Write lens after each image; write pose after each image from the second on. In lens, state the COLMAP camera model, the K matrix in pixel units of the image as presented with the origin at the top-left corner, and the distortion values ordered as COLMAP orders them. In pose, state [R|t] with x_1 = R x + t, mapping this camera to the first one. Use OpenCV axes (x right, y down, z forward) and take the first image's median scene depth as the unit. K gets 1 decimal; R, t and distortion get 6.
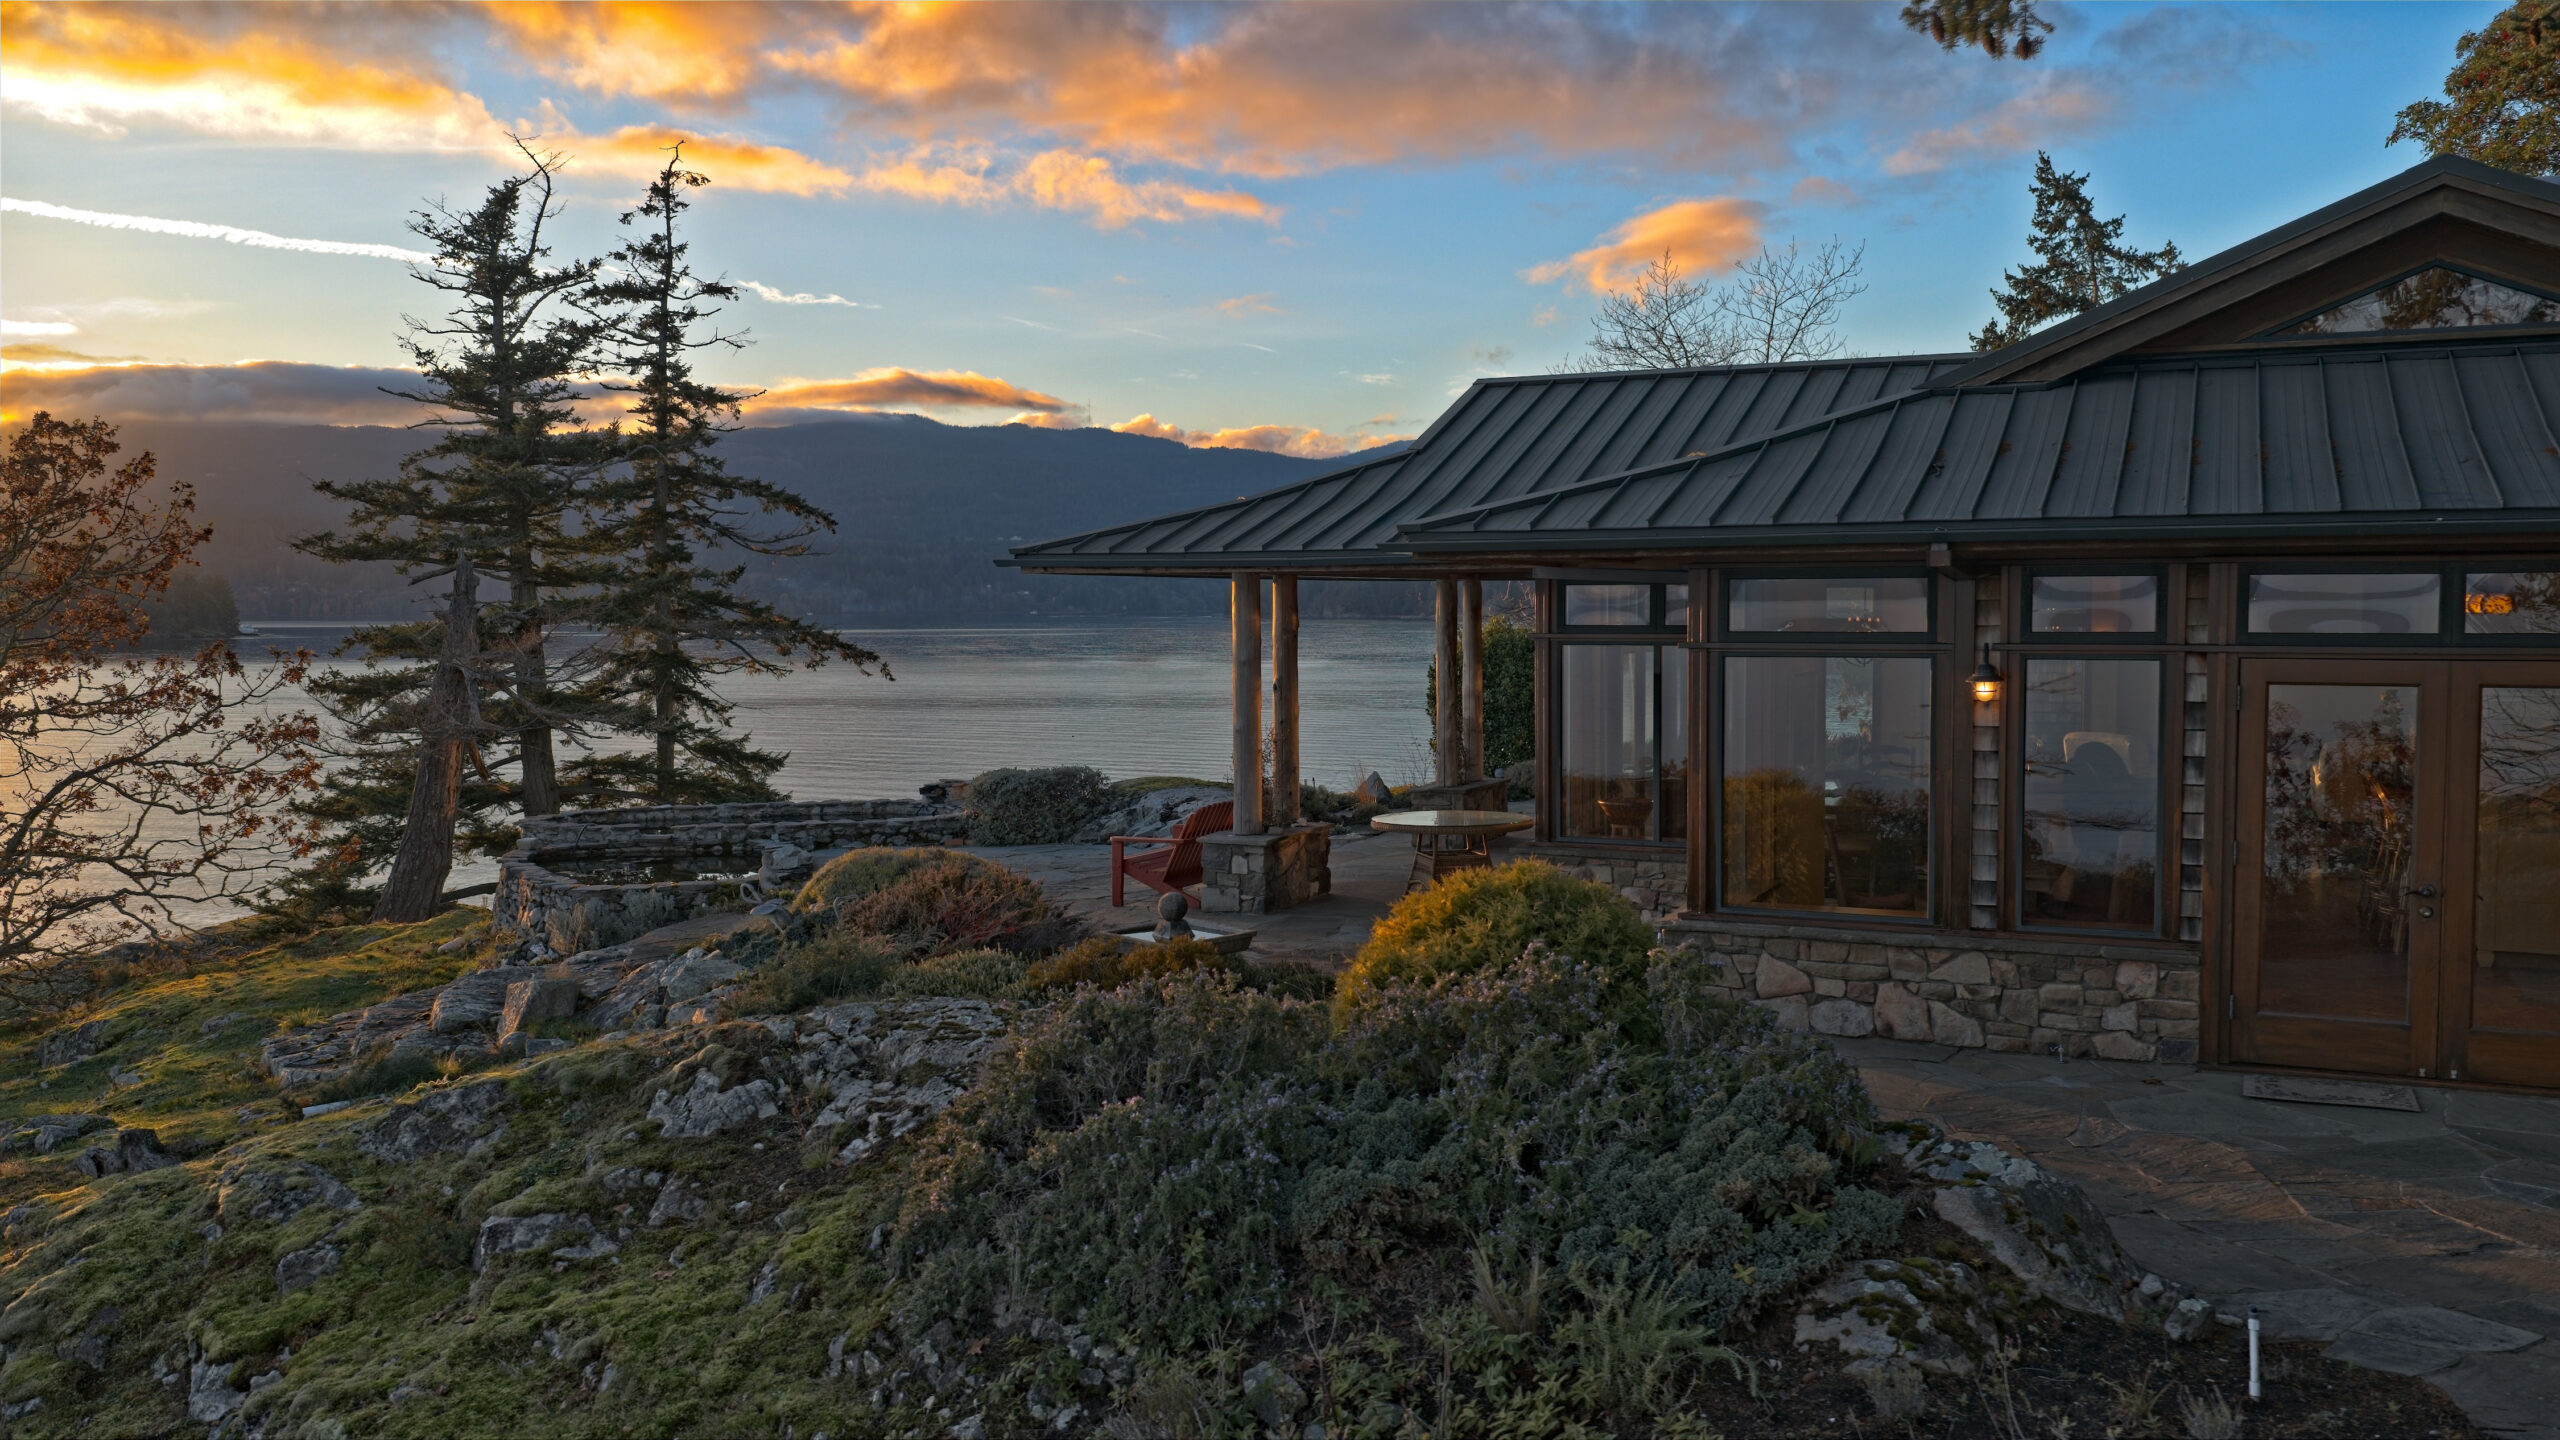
lens RADIAL K [[2095.5, 0, 1277.0], [0, 2095.5, 727.3], [0, 0, 1]] dist [0.050956, -0.080437]
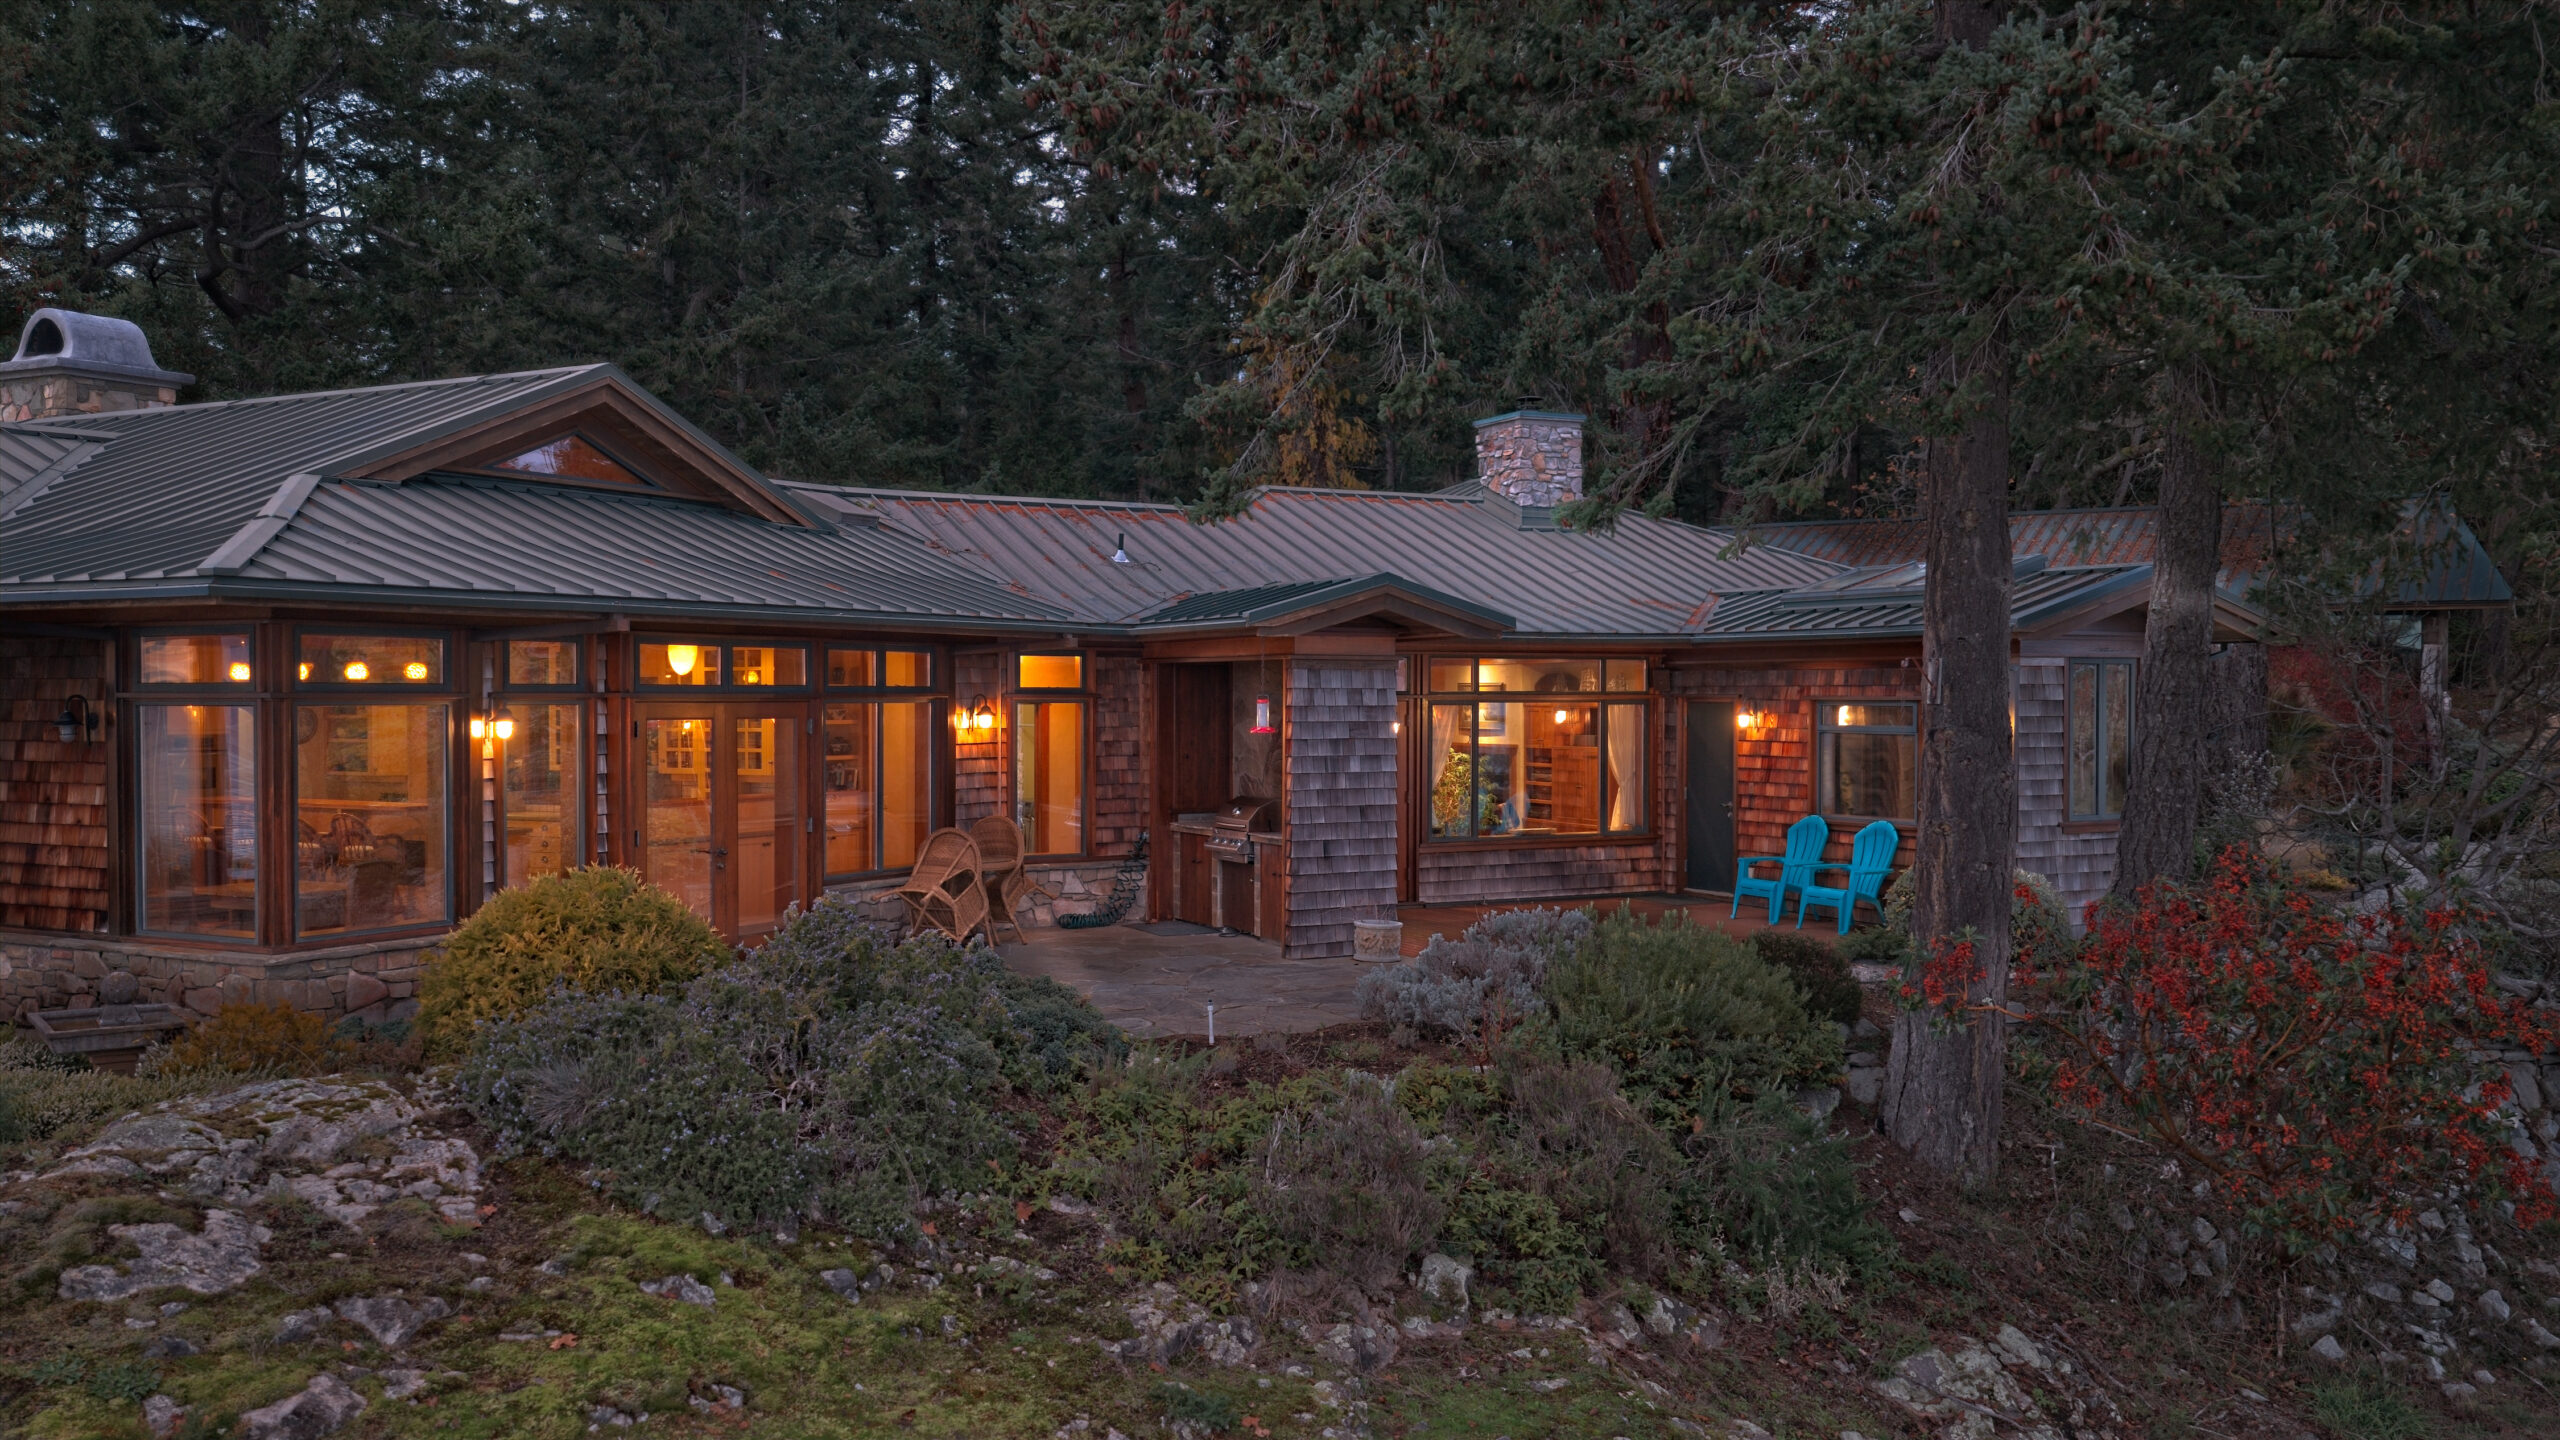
lens RADIAL K [[2095.5, 0, 1277.0], [0, 2095.5, 727.3], [0, 0, 1]] dist [0.050956, -0.080437]
pose [[0.064158, -0.011582, 0.997873, -0.219628], [0.057902, 0.998291, 0.007864, -0.000435], [-0.996259, 0.057274, 0.064719, 0.111510]]
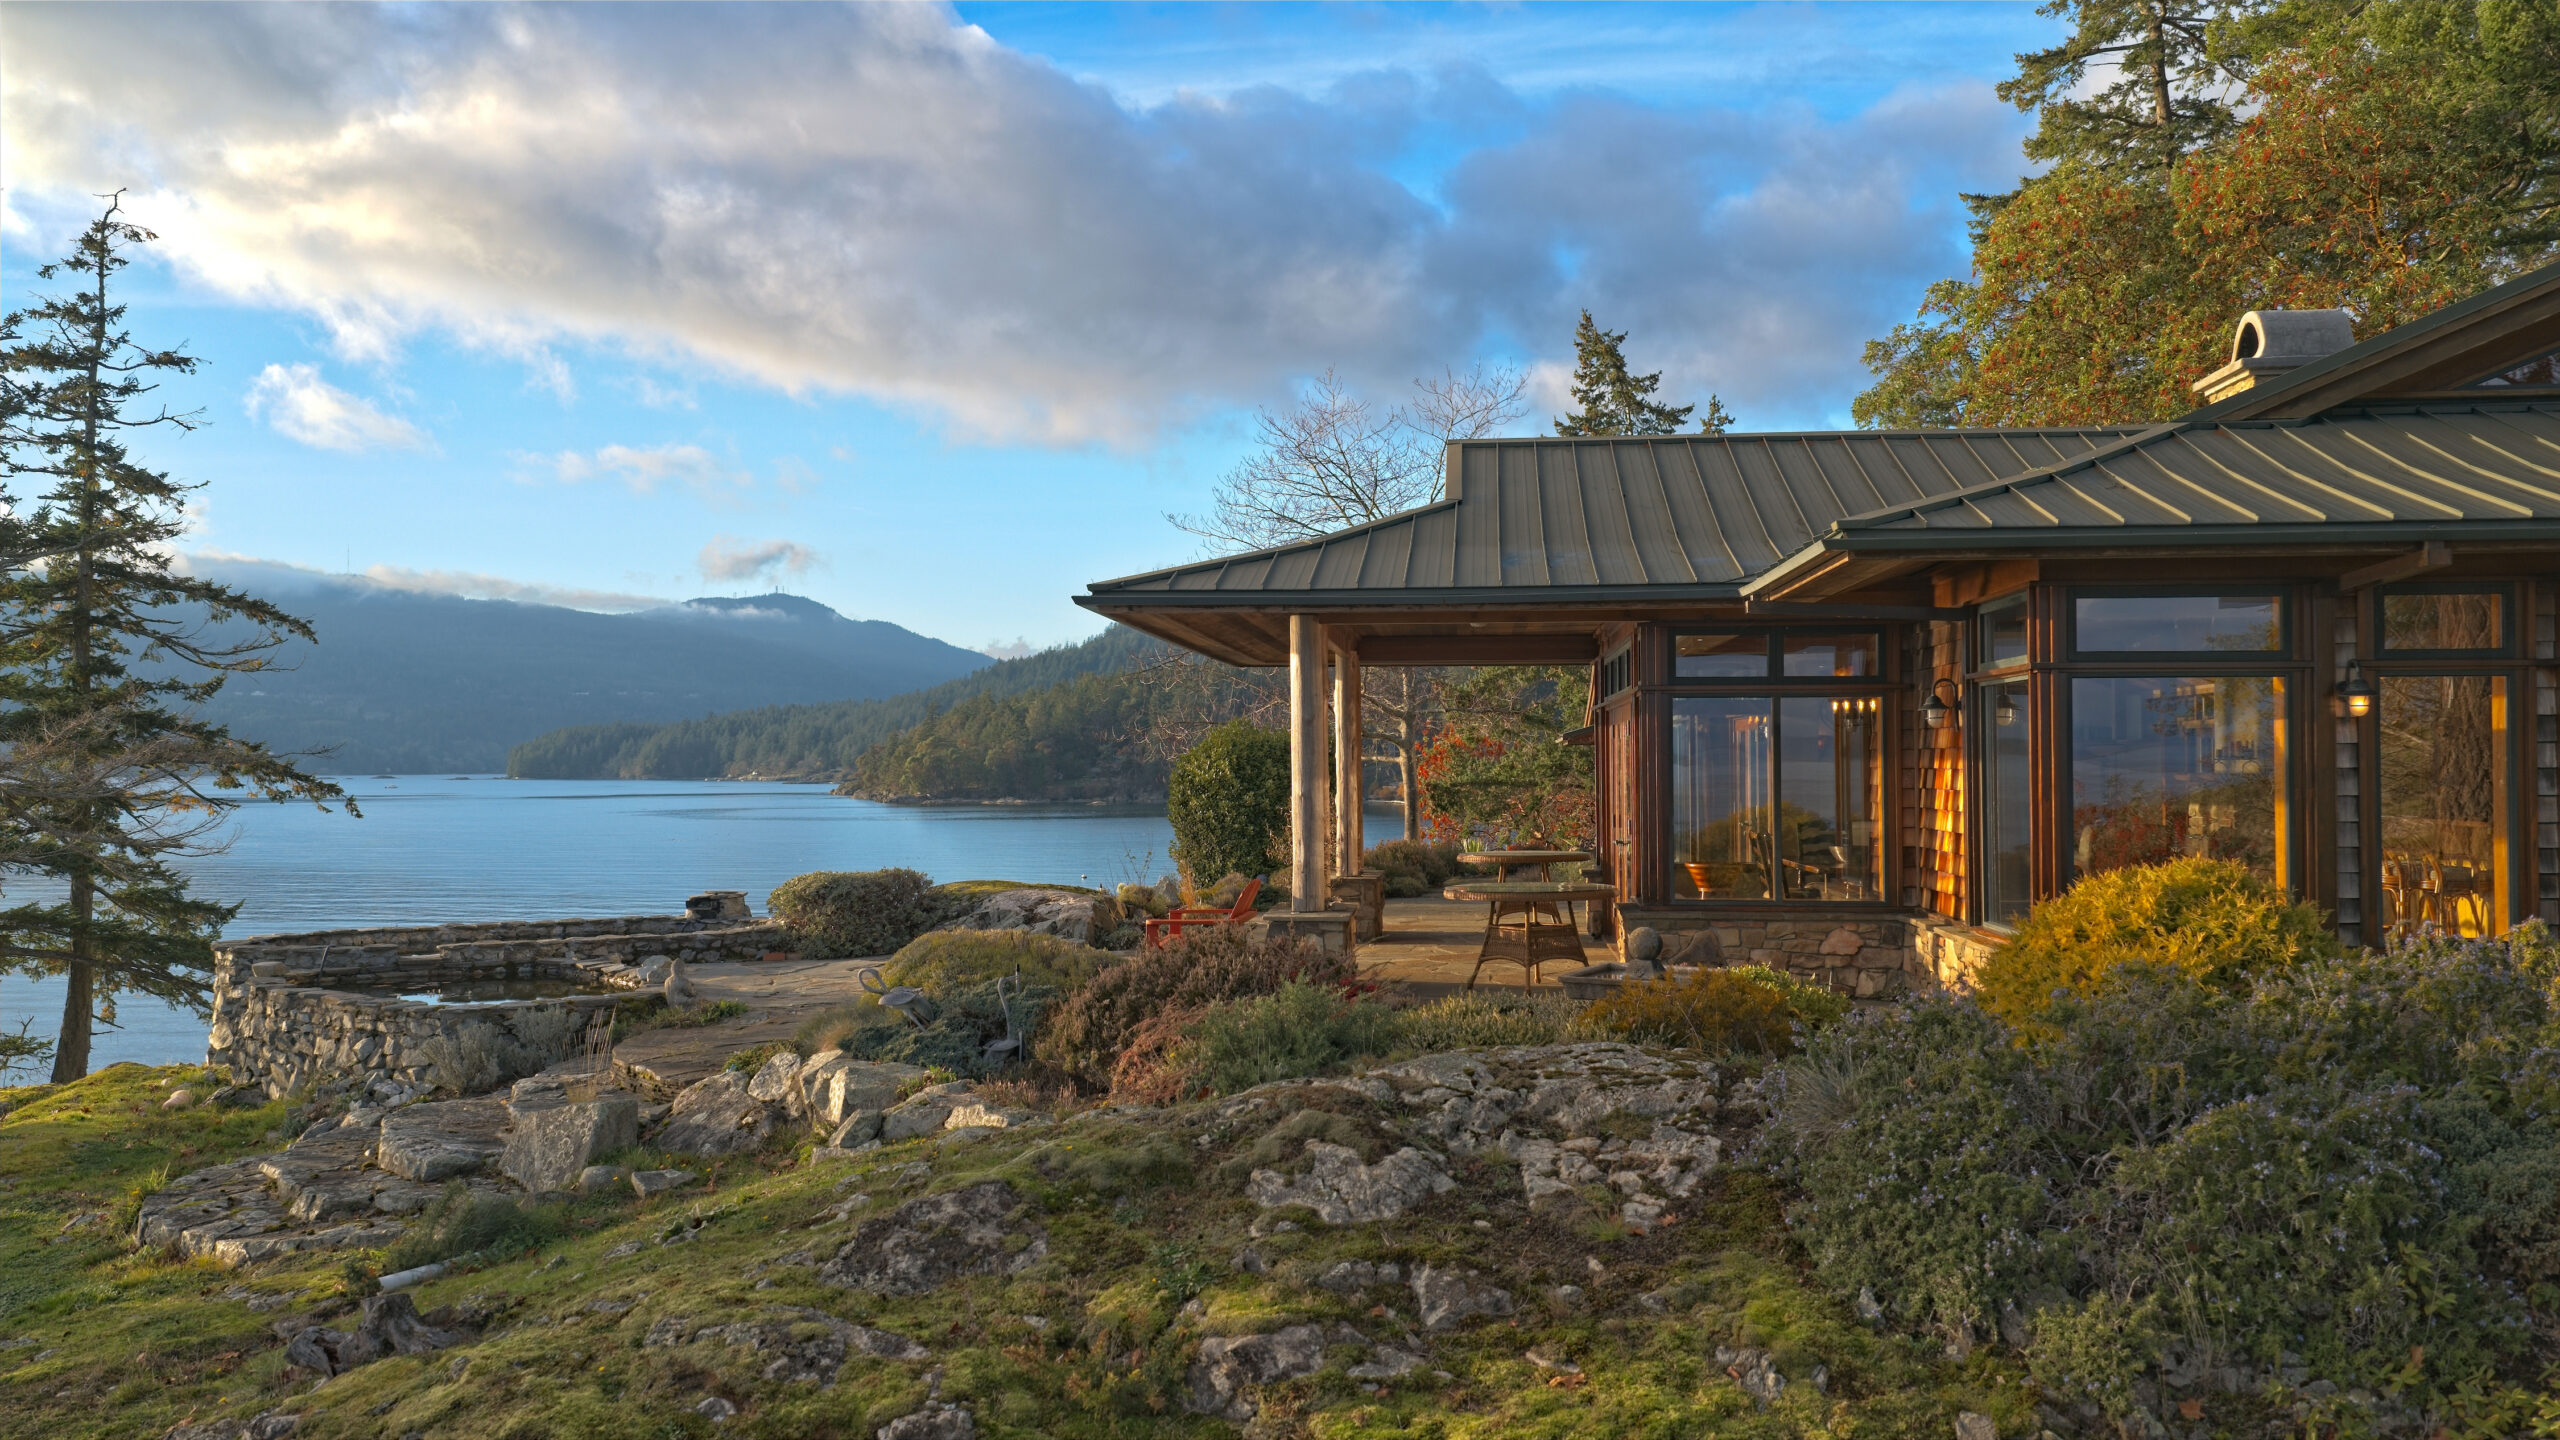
lens RADIAL K [[2095.5, 0, 1277.0], [0, 2095.5, 727.3], [0, 0, 1]] dist [0.050956, -0.080437]
pose [[0.945824, 0.006378, 0.324616, -0.116999], [0.018994, 0.997008, -0.074932, 0.014291], [-0.324123, 0.077039, 0.942873, 0.053594]]
